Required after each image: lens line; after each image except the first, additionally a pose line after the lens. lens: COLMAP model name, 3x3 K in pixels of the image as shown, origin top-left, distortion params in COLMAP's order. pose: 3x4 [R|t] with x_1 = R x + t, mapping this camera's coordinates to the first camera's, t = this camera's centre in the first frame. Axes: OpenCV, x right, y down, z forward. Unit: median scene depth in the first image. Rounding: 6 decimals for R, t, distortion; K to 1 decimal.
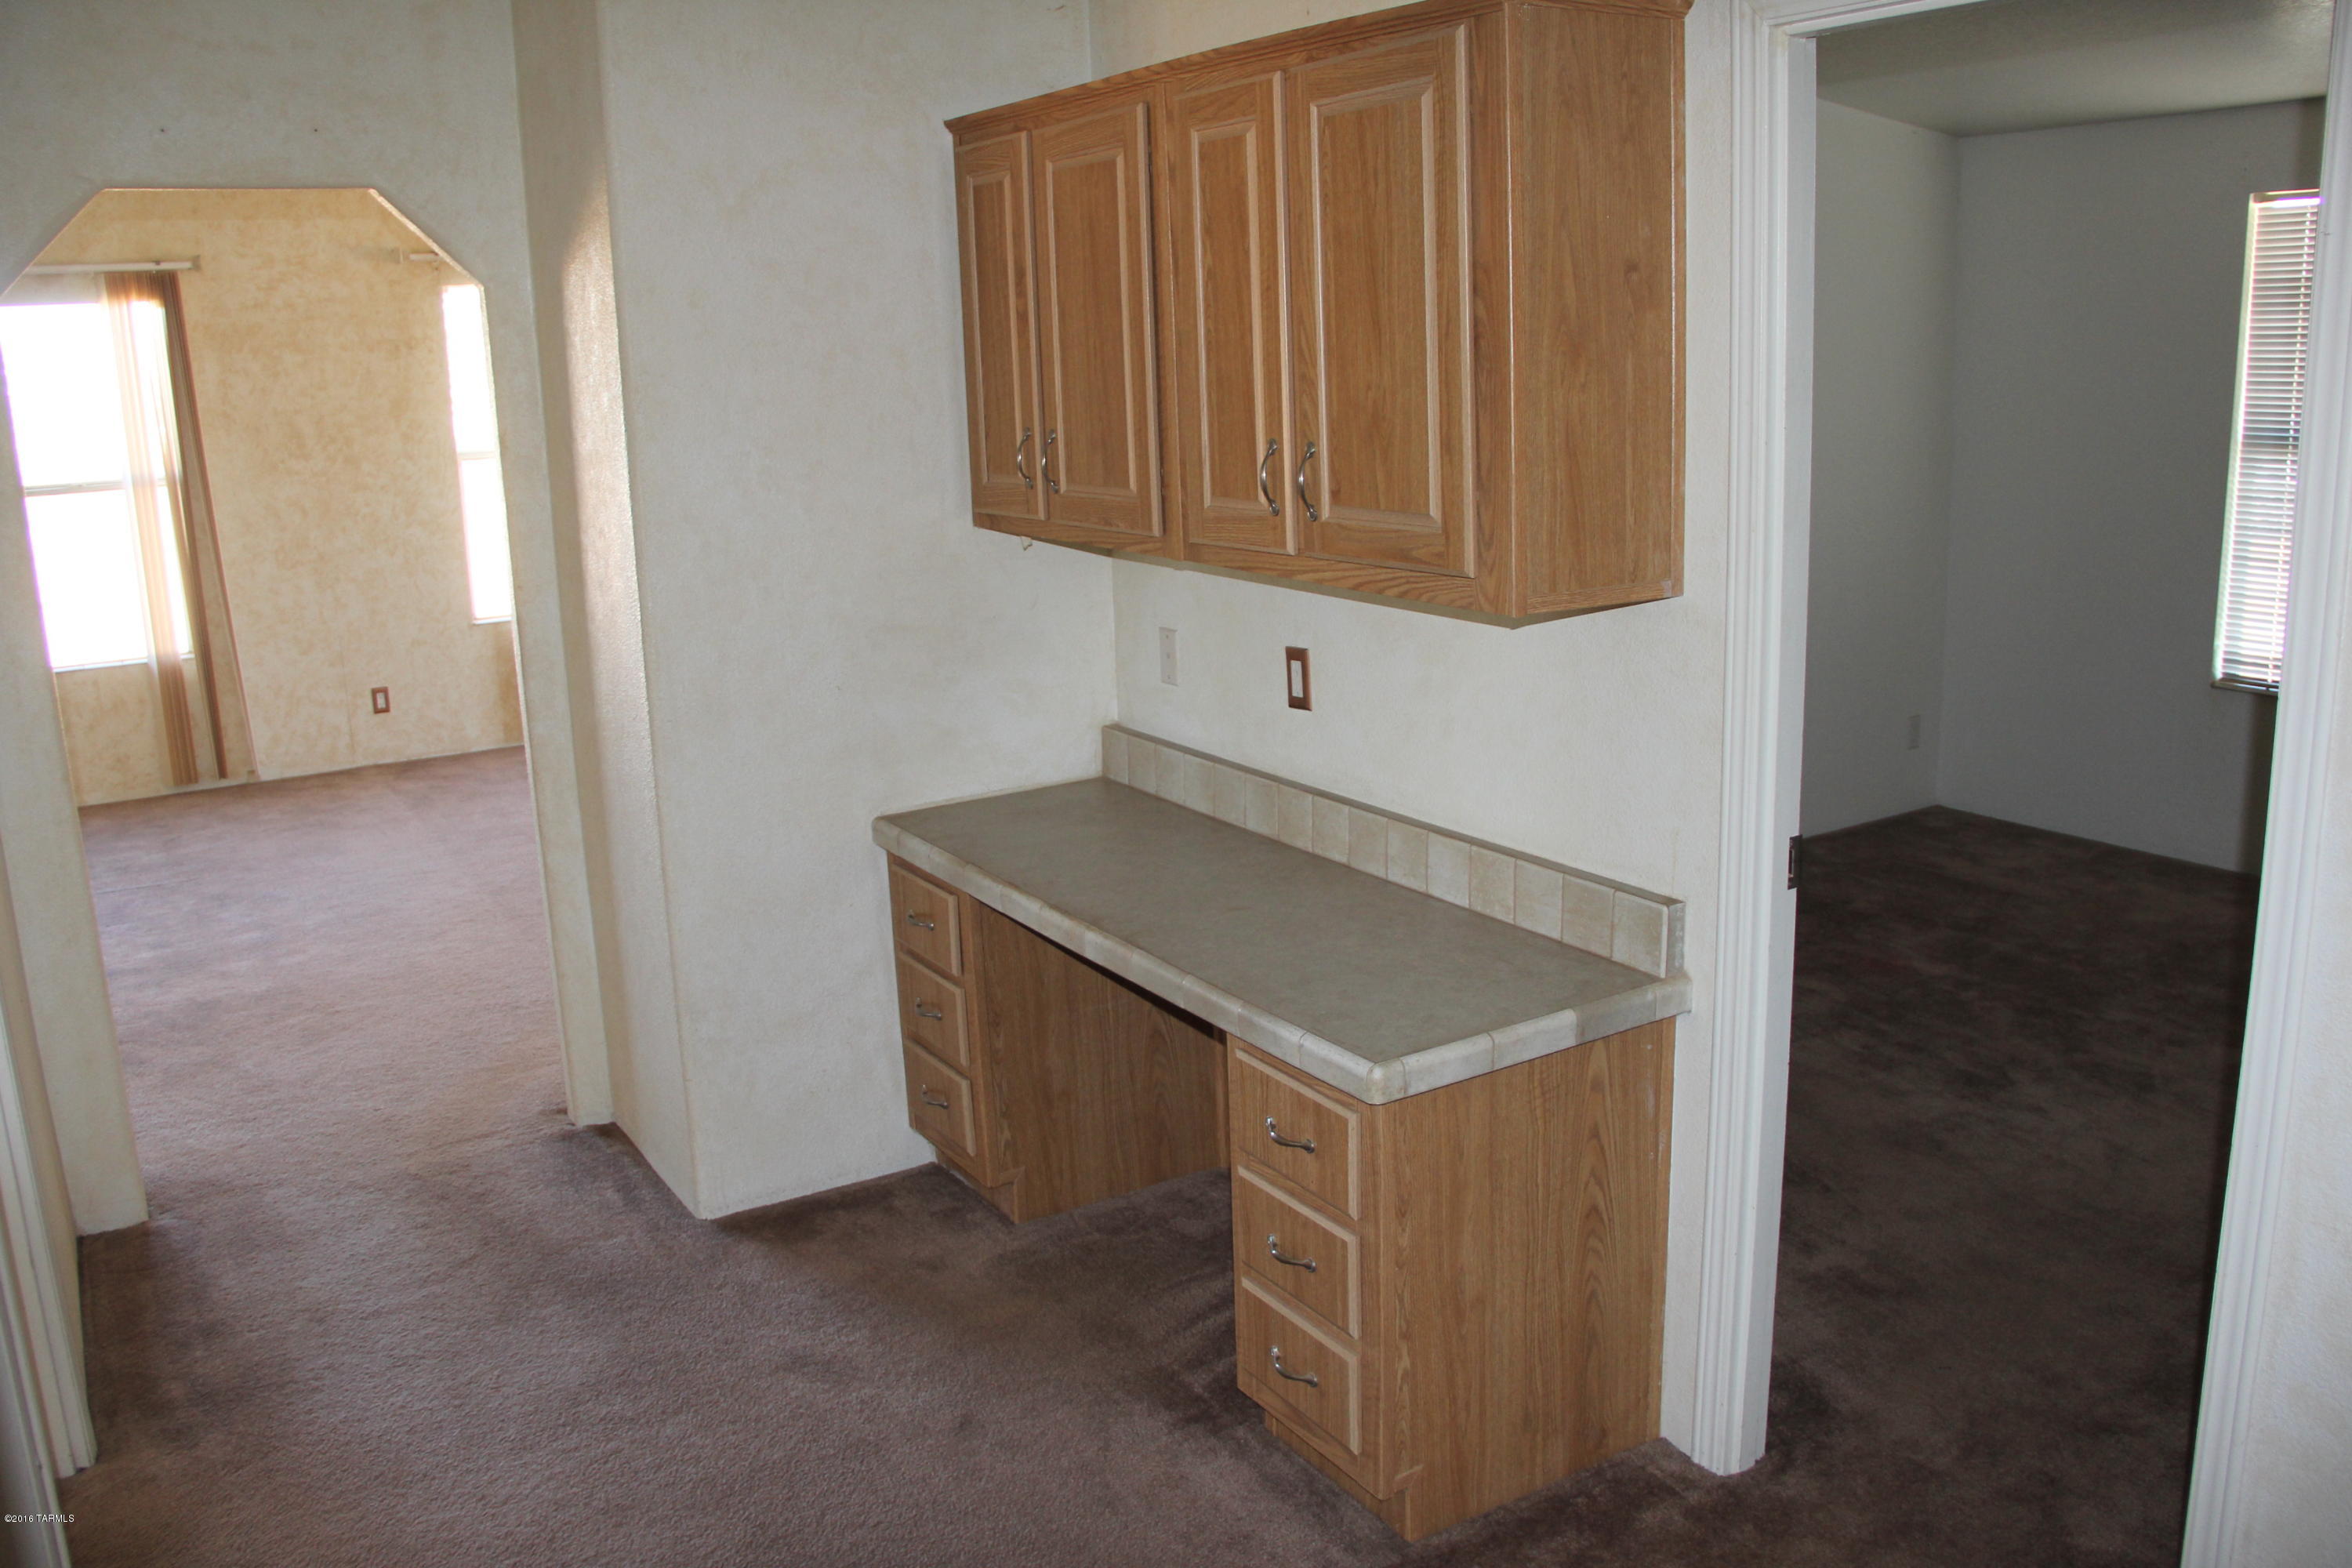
lens RADIAL K [[1912.9, 0, 1176.0], [0, 1912.9, 784.0], [0, 0, 1]] dist [-0.166640, 0.112802]
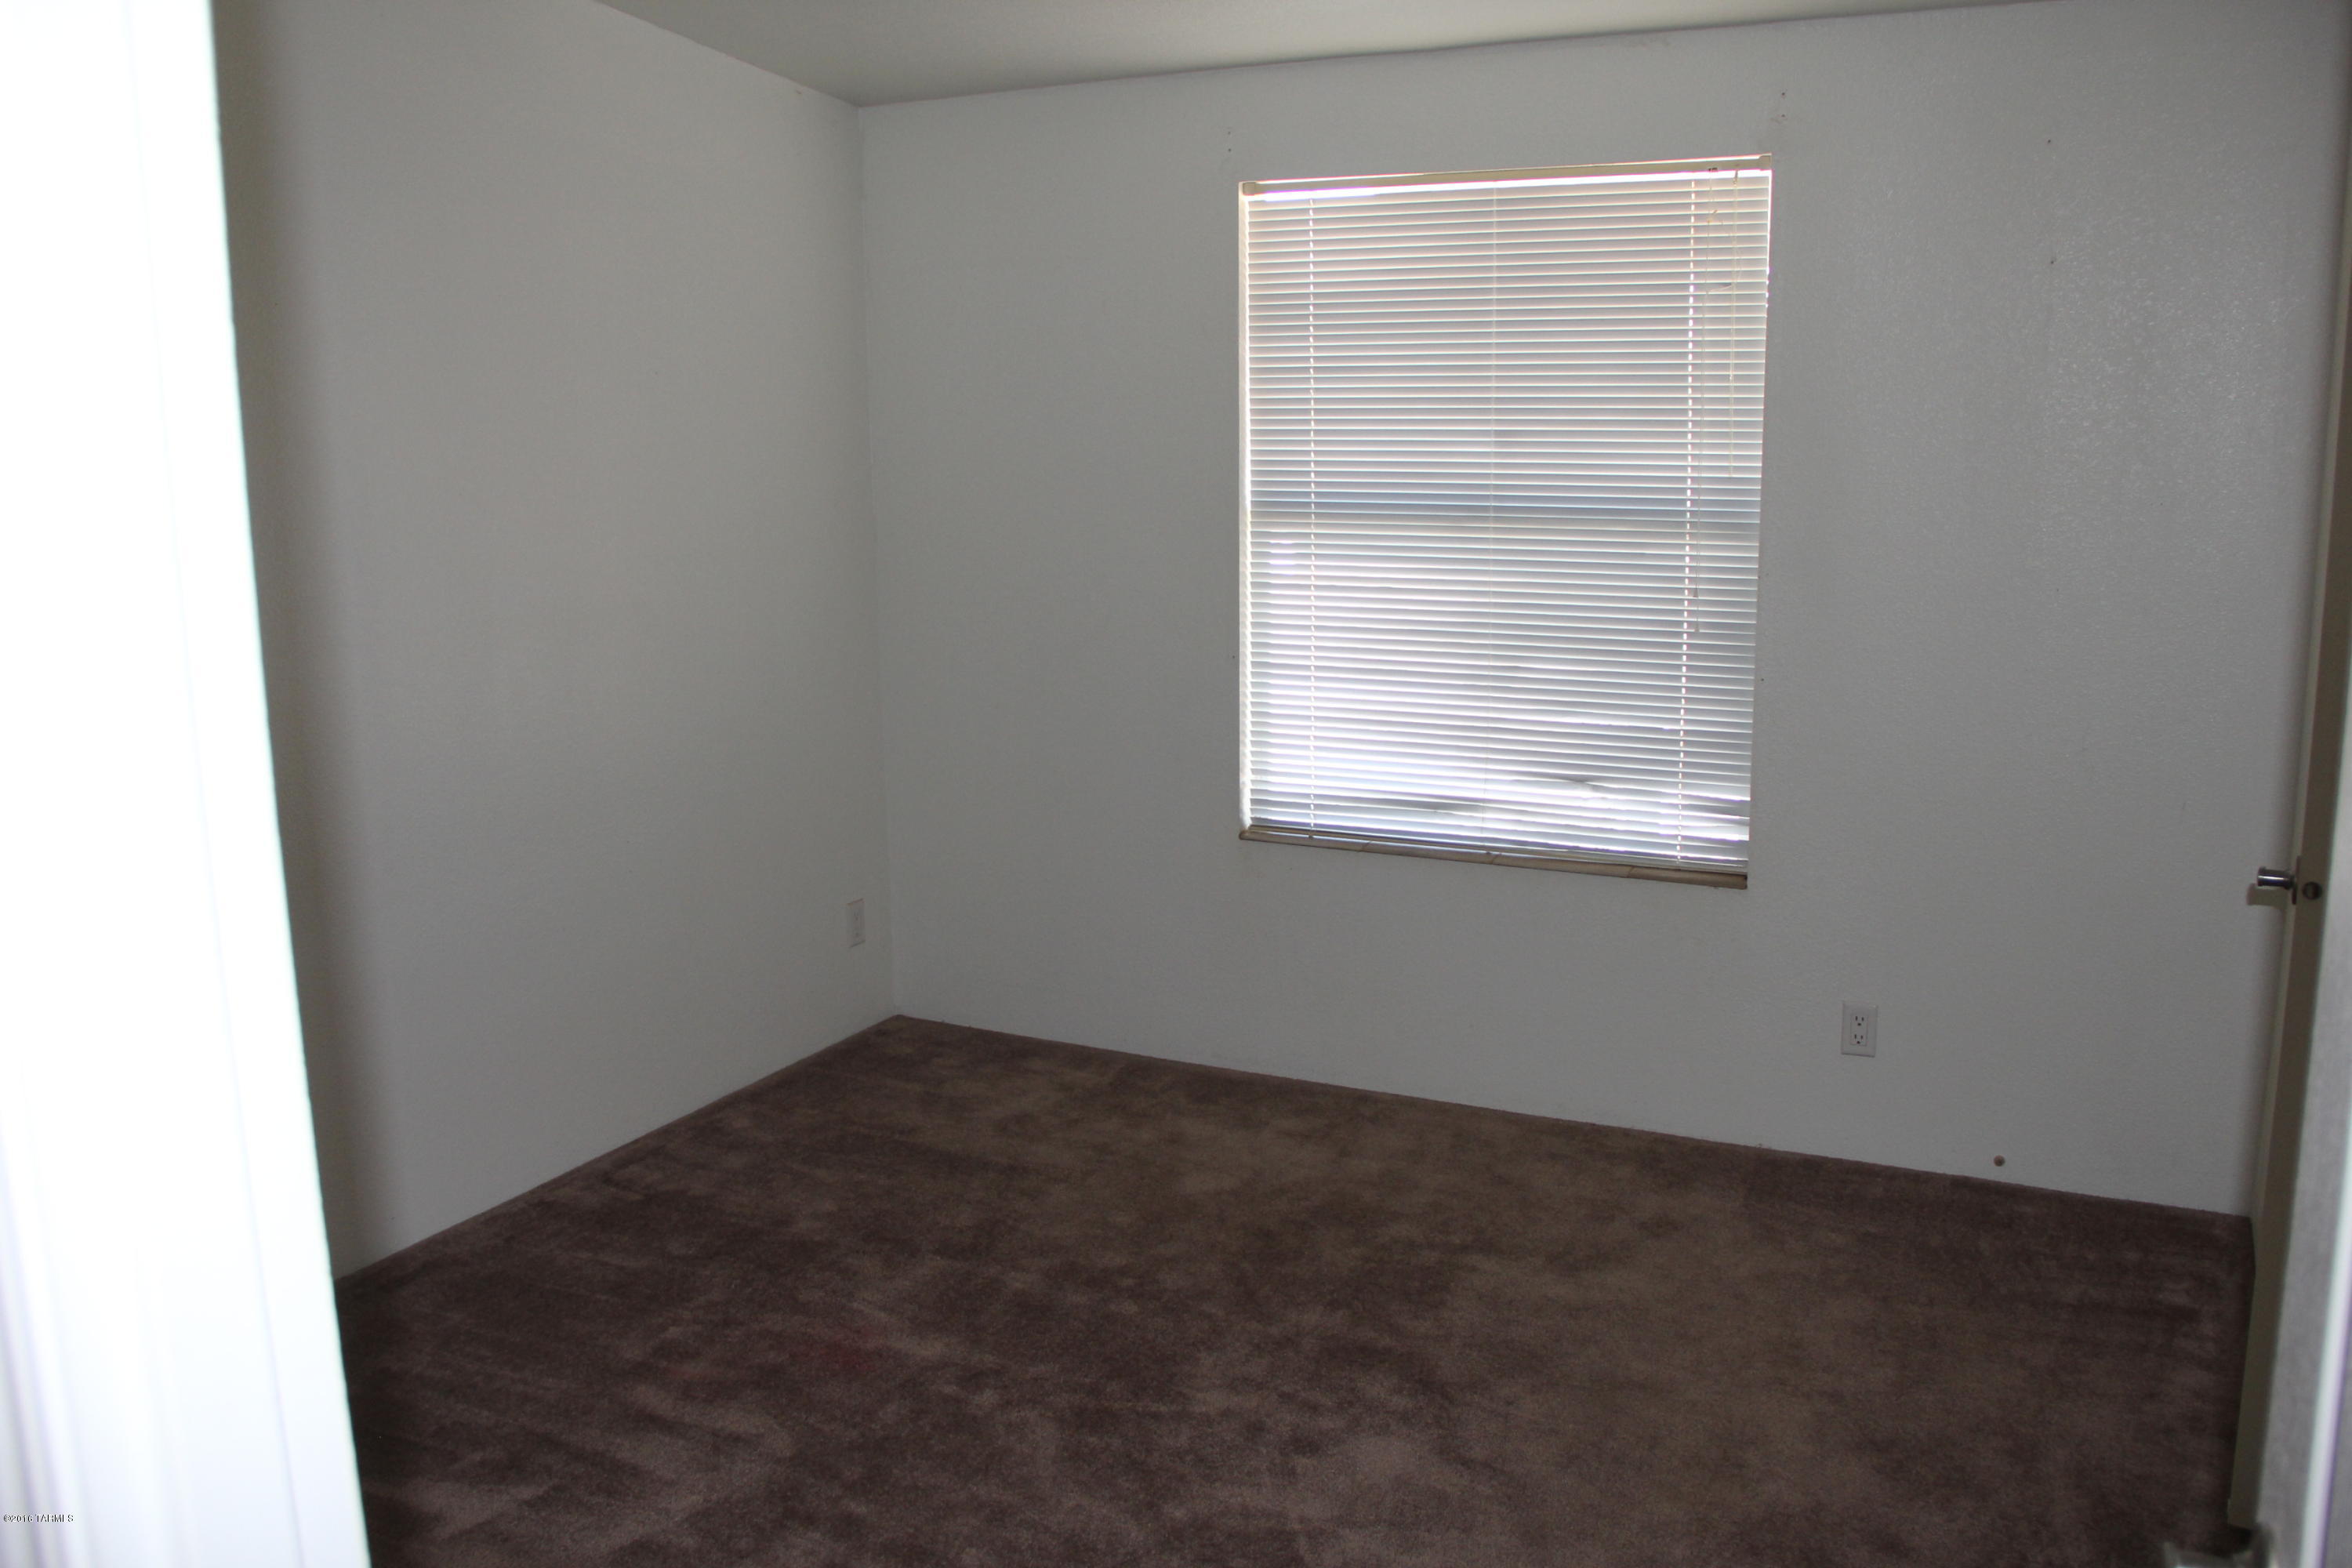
lens RADIAL K [[1912.9, 0, 1176.0], [0, 1912.9, 784.0], [0, 0, 1]] dist [-0.166640, 0.112802]
pose [[0.855411, -0.077429, 0.512129, 0.153227], [0.101276, 0.994681, -0.018775, -0.066229], [-0.507951, 0.067927, 0.858703, 0.360826]]
